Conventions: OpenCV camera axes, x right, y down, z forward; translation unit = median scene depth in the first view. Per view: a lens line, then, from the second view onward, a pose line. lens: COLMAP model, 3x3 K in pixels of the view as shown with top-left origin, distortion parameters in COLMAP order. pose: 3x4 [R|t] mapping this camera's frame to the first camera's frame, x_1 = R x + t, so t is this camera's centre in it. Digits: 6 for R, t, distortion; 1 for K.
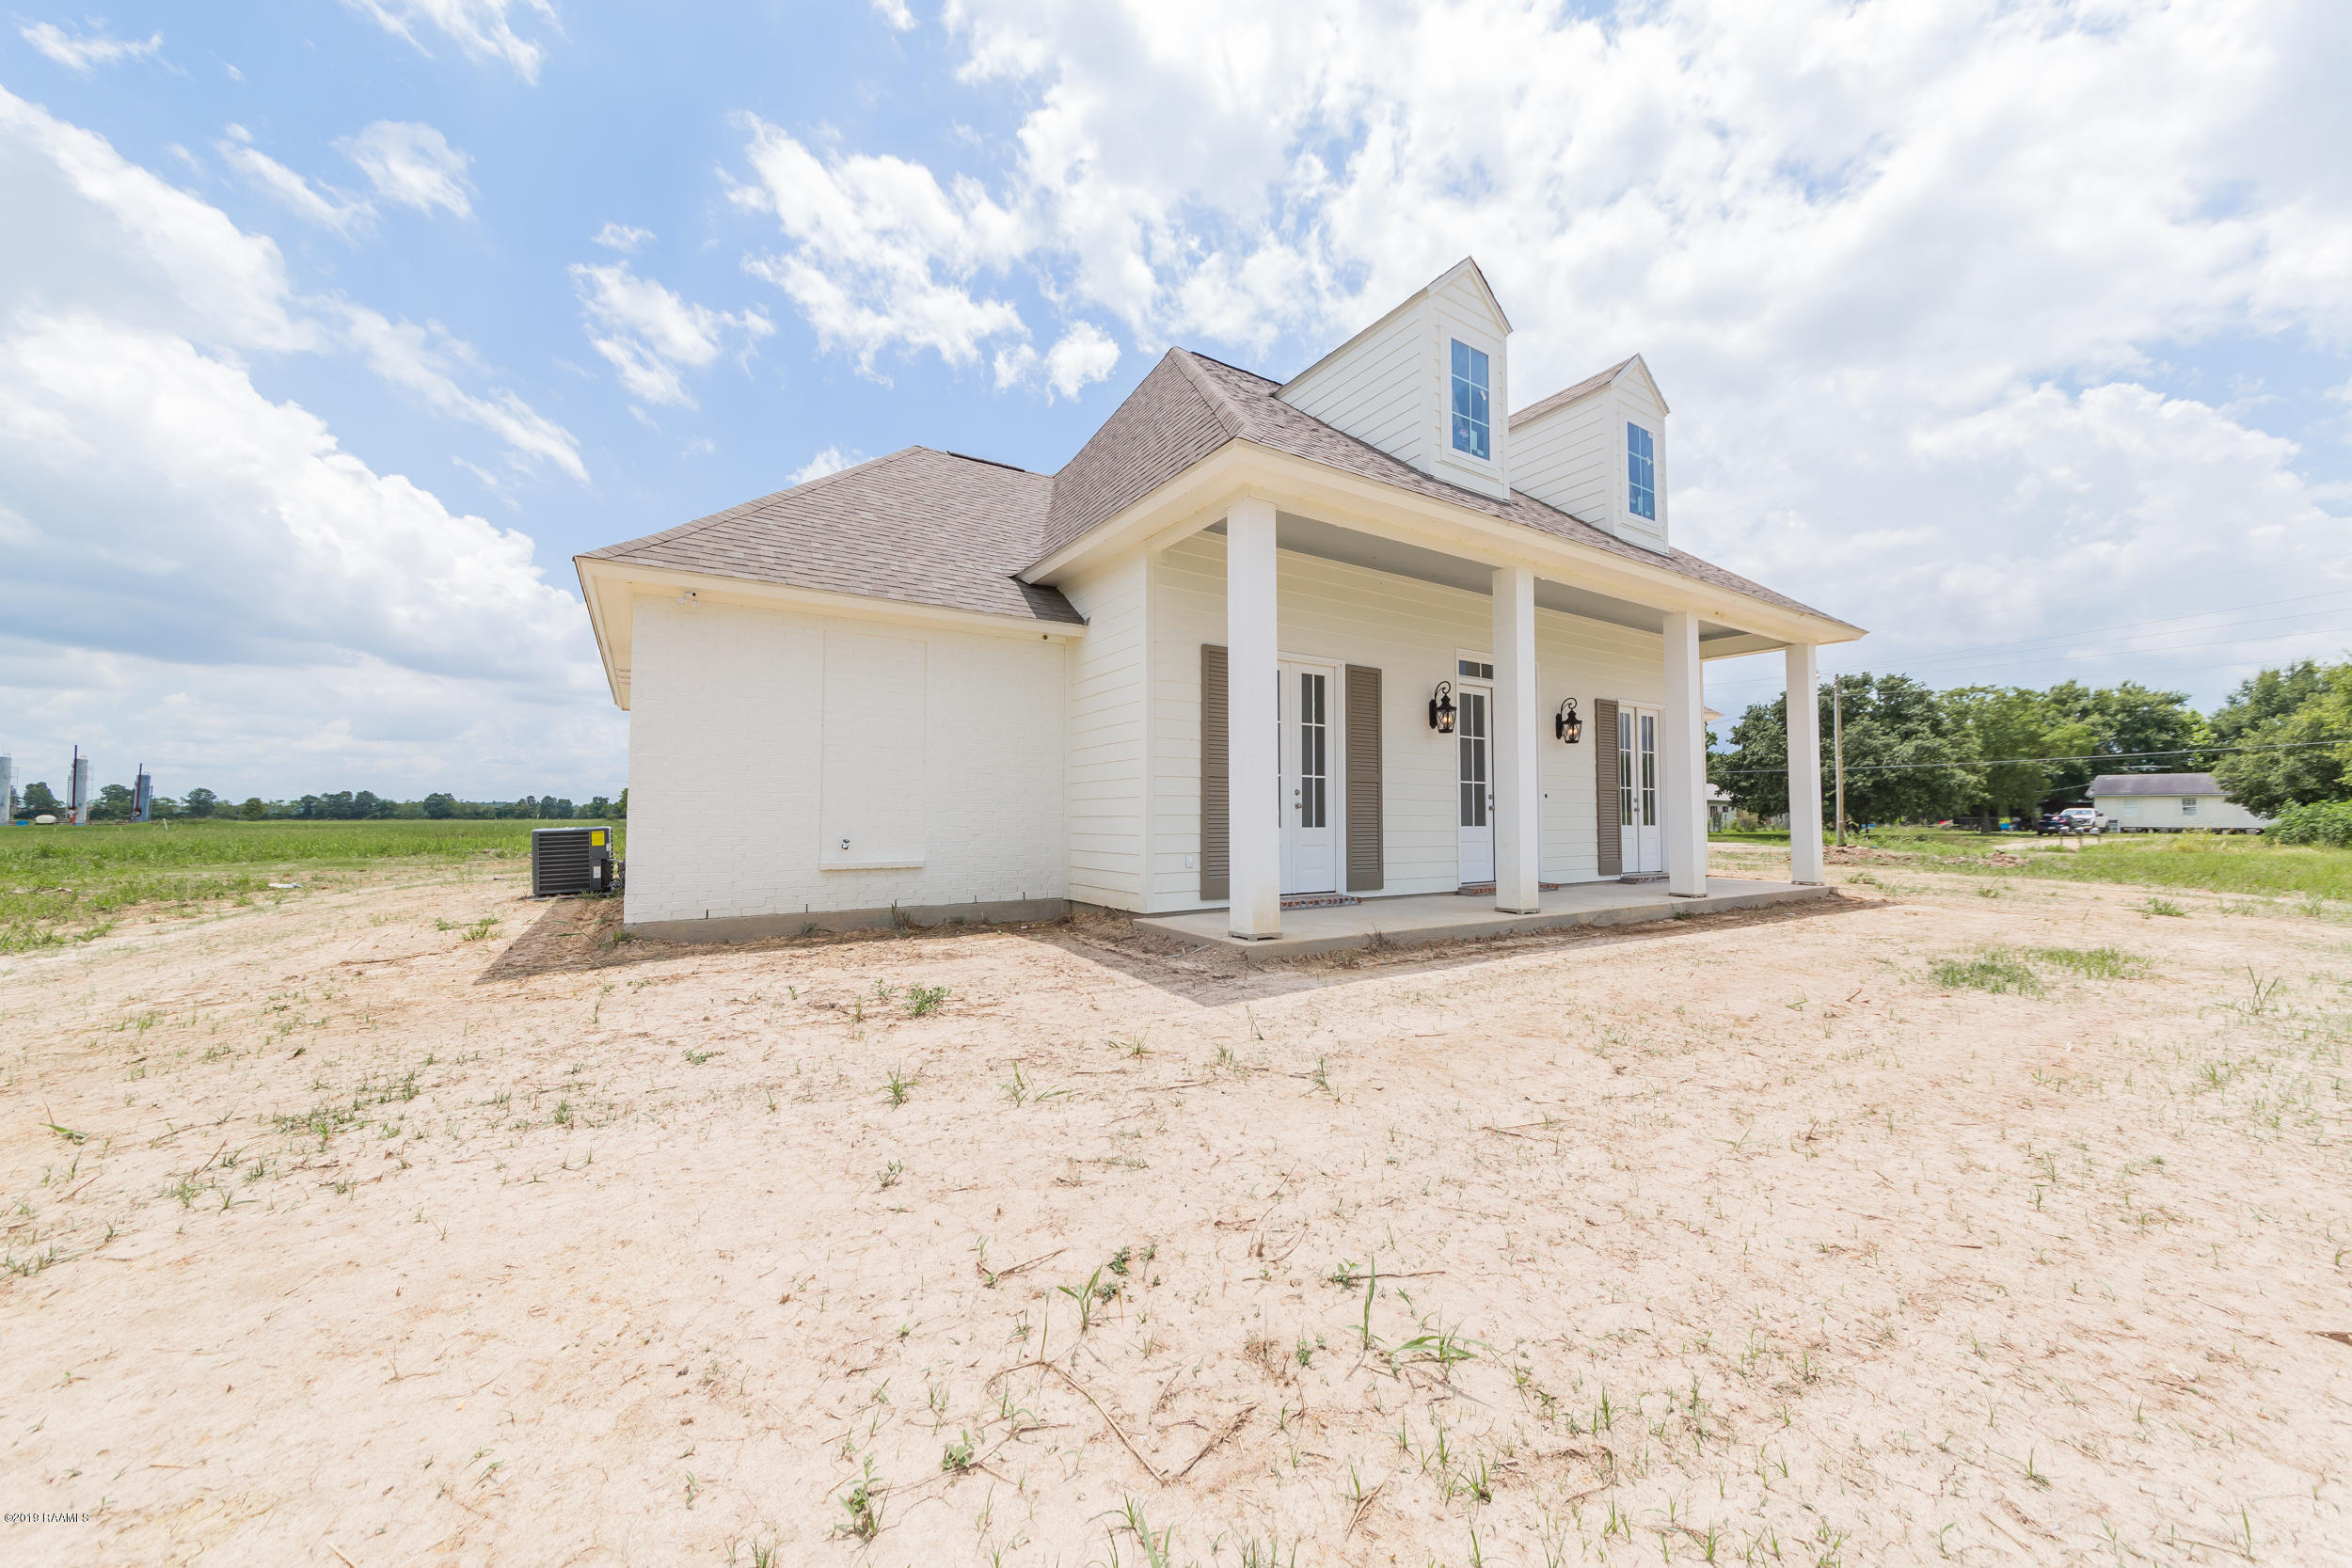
lens RADIAL K [[839.6, 0, 1178.8], [0, 839.6, 777.6], [0, 0, 1]] dist [0.001991, -0.000015]
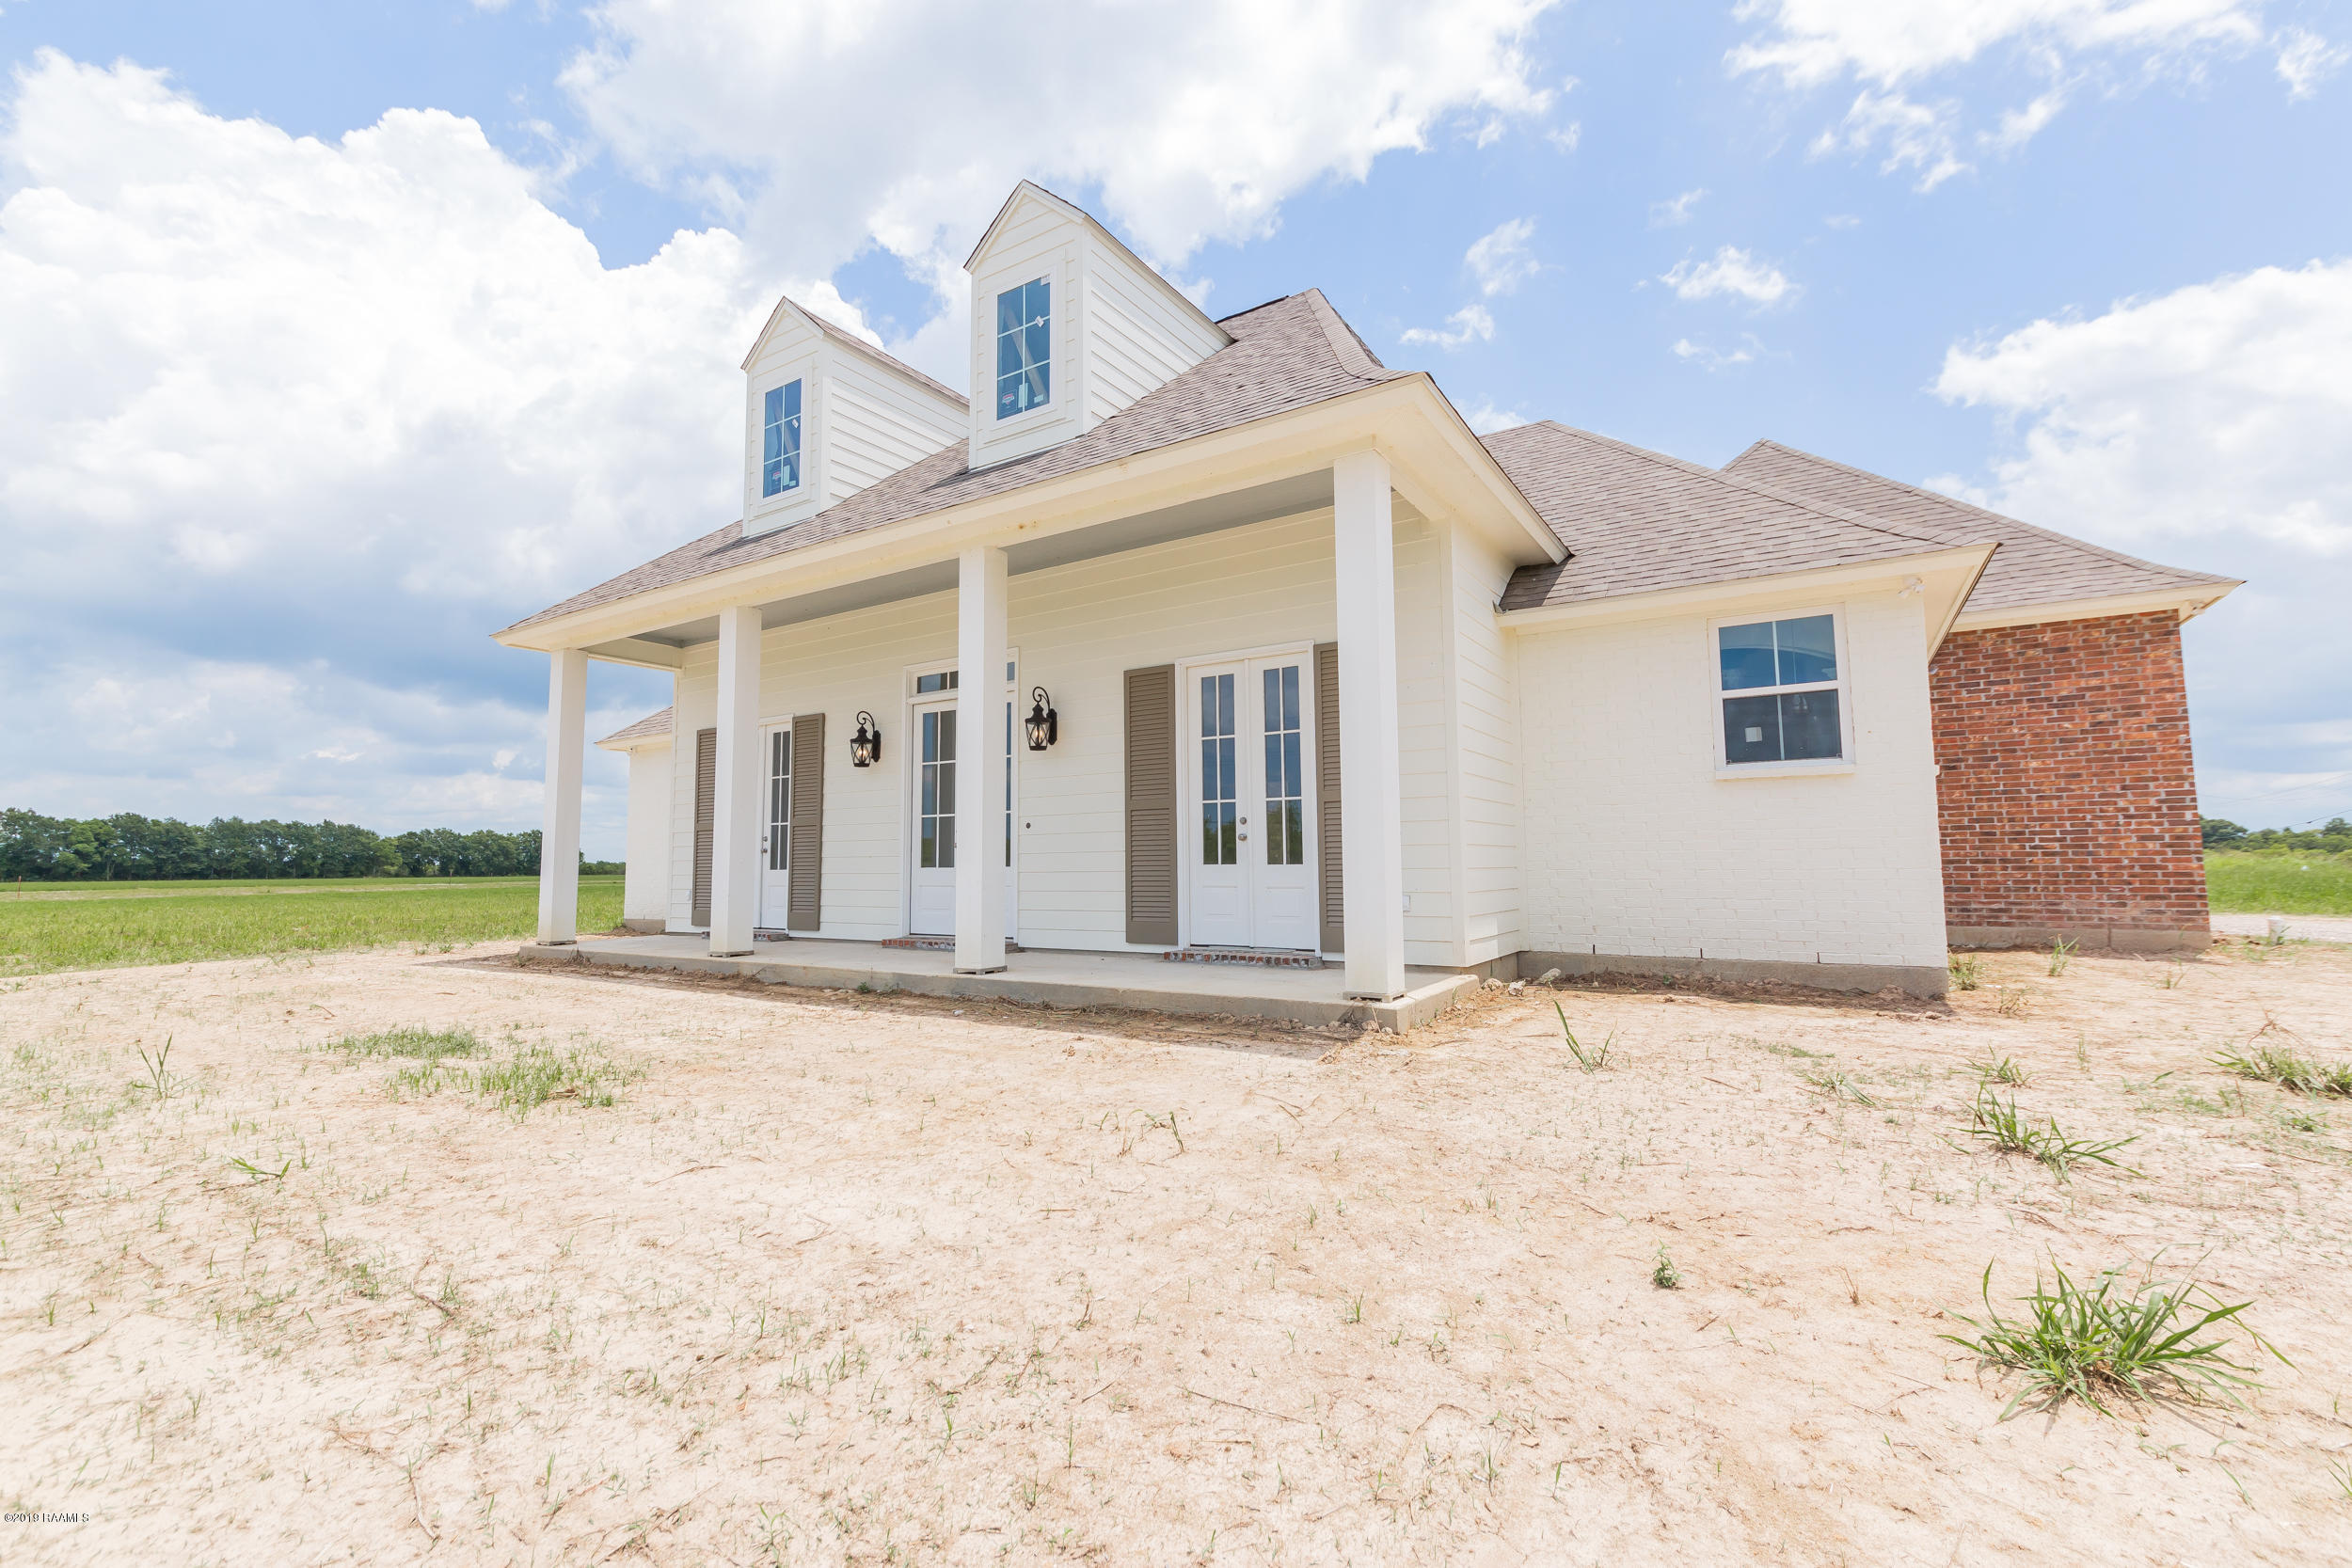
lens RADIAL K [[1001.7, 0, 1176.9], [0, 1001.7, 776.4], [0, 0, 1]] dist [0.002658, 0.000056]
pose [[0.414667, -0.090486, -0.905463, 1.578040], [0.050693, 0.995796, -0.076298, 0.064035], [0.908560, -0.014263, 0.417511, 0.920756]]
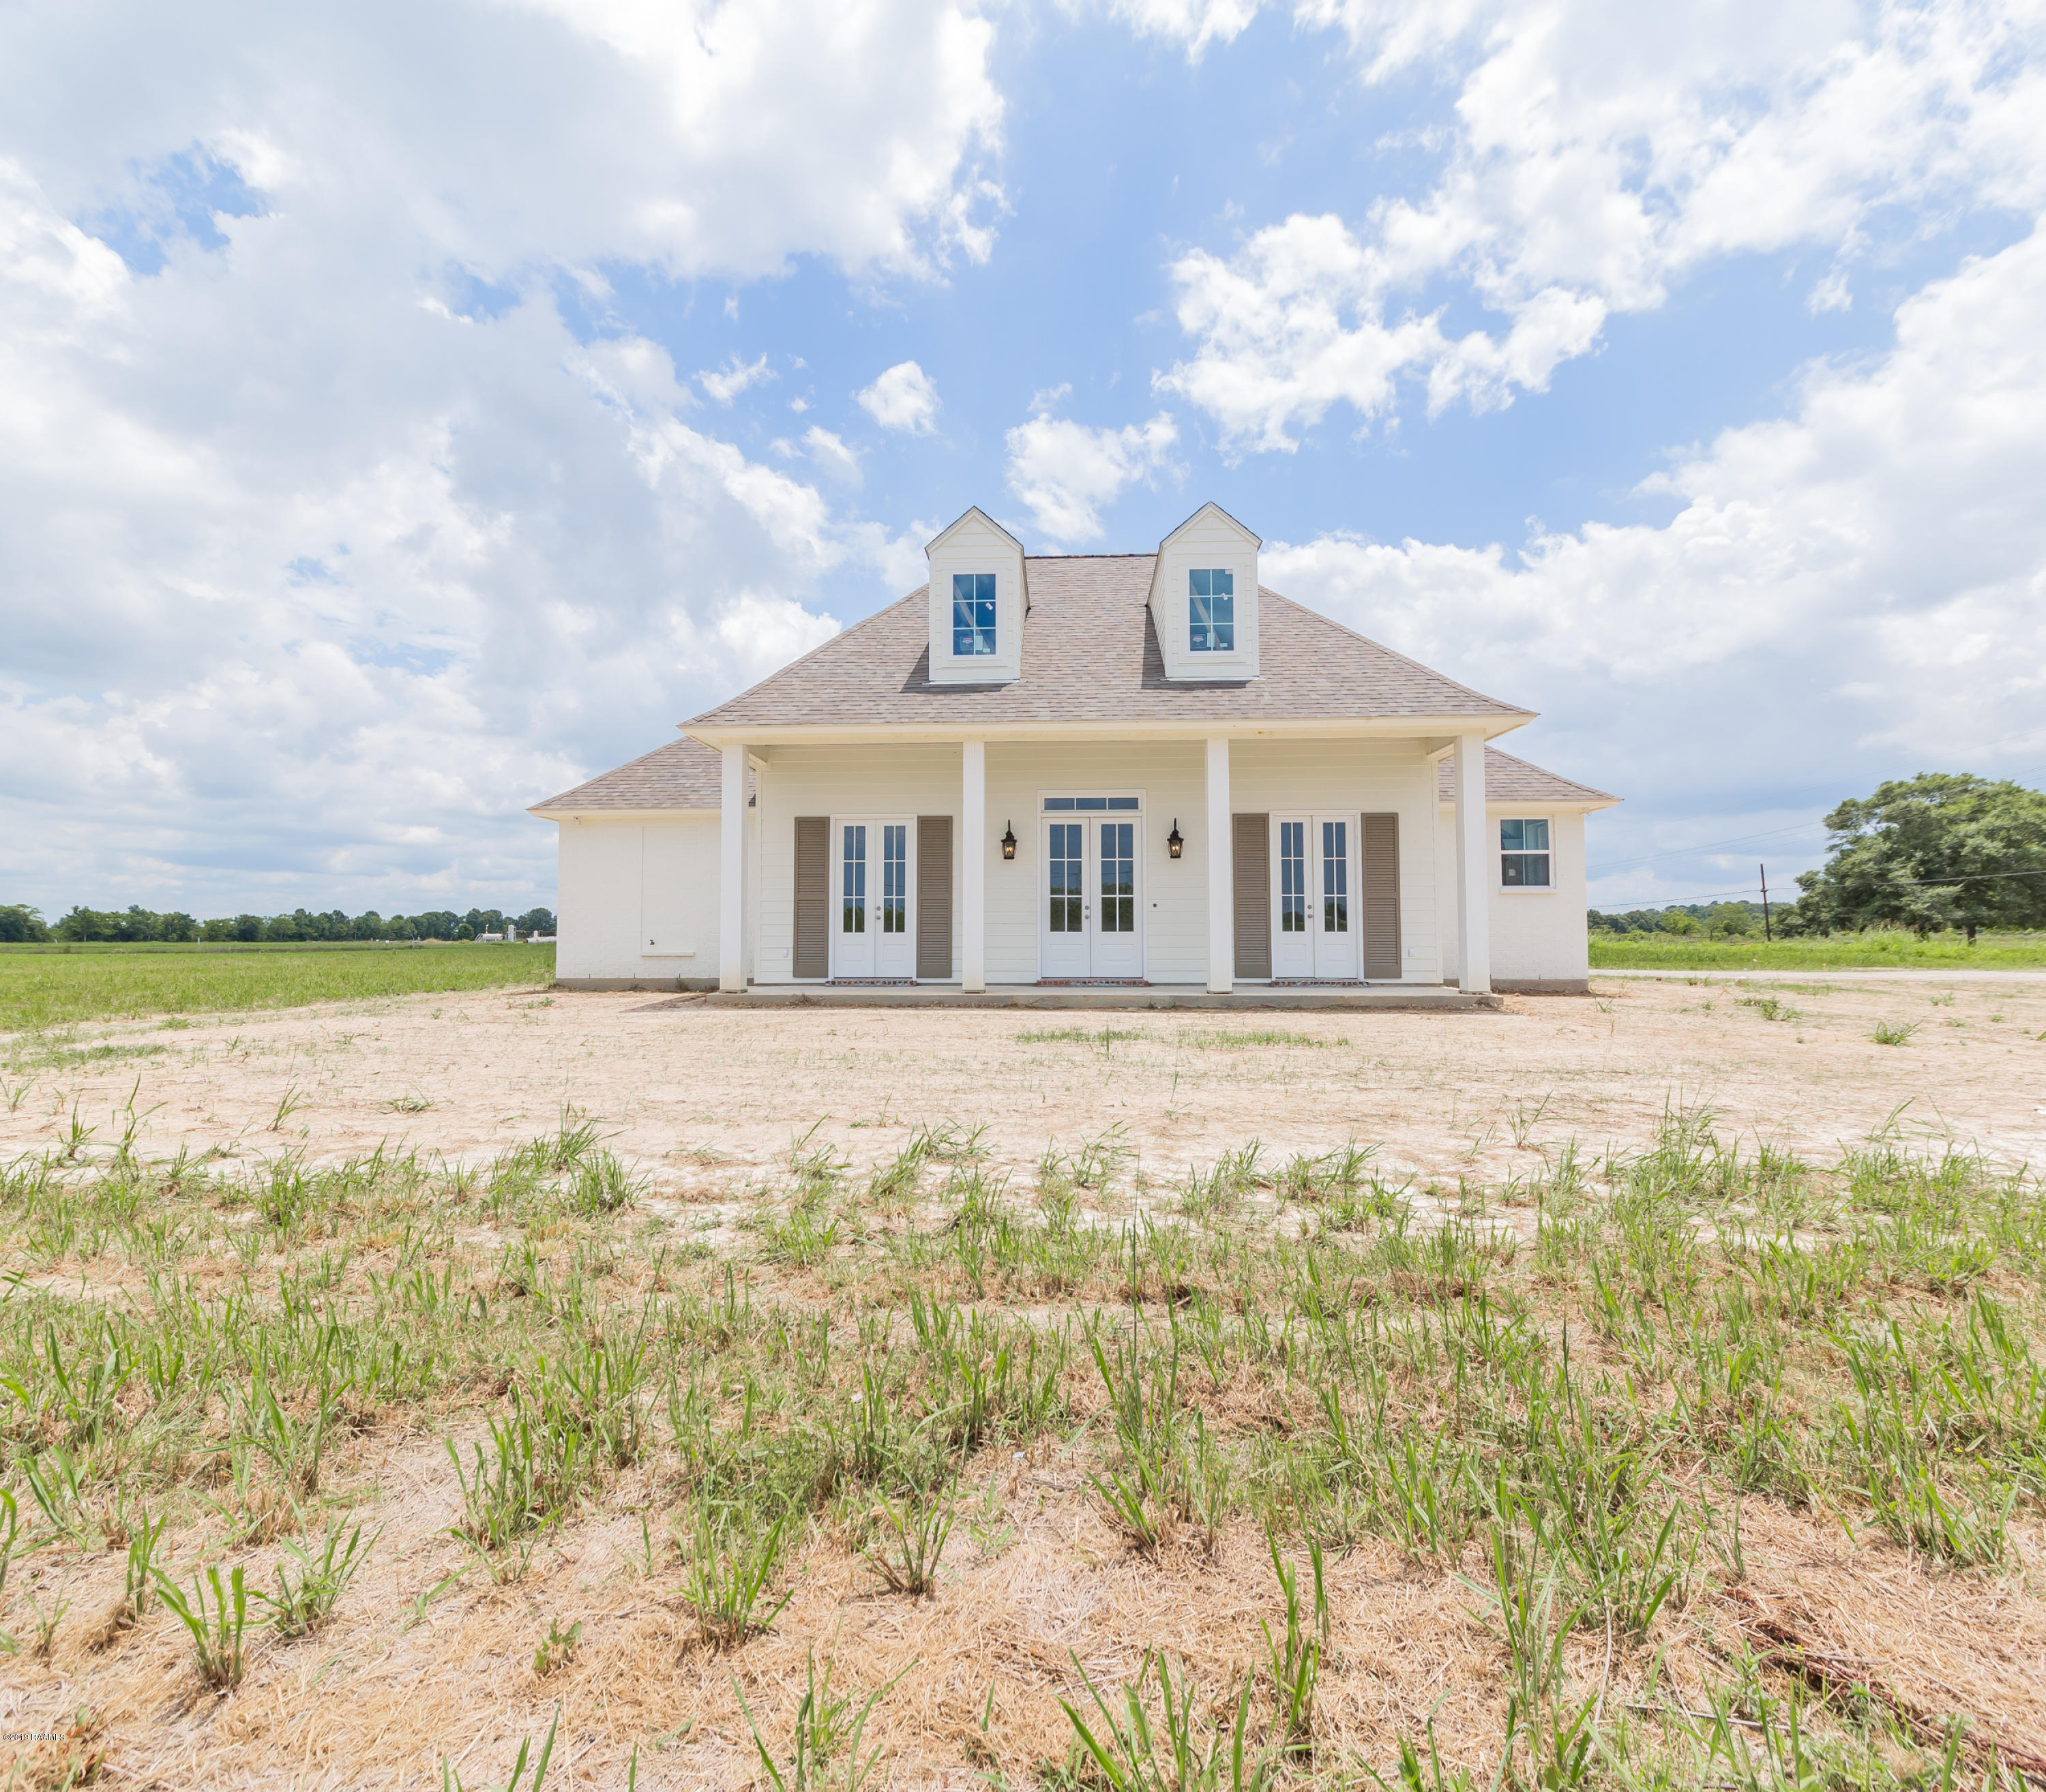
lens RADIAL K [[949.8, 0, 1009.7], [0, 949.8, 893.3], [0, 0, 1]] dist [0.006860, 0.000393]
pose [[0.812562, -0.033640, -0.581903, 1.262990], [0.030305, 0.999421, -0.015460, 0.023620], [0.582086, -0.005072, 0.813111, -0.209504]]
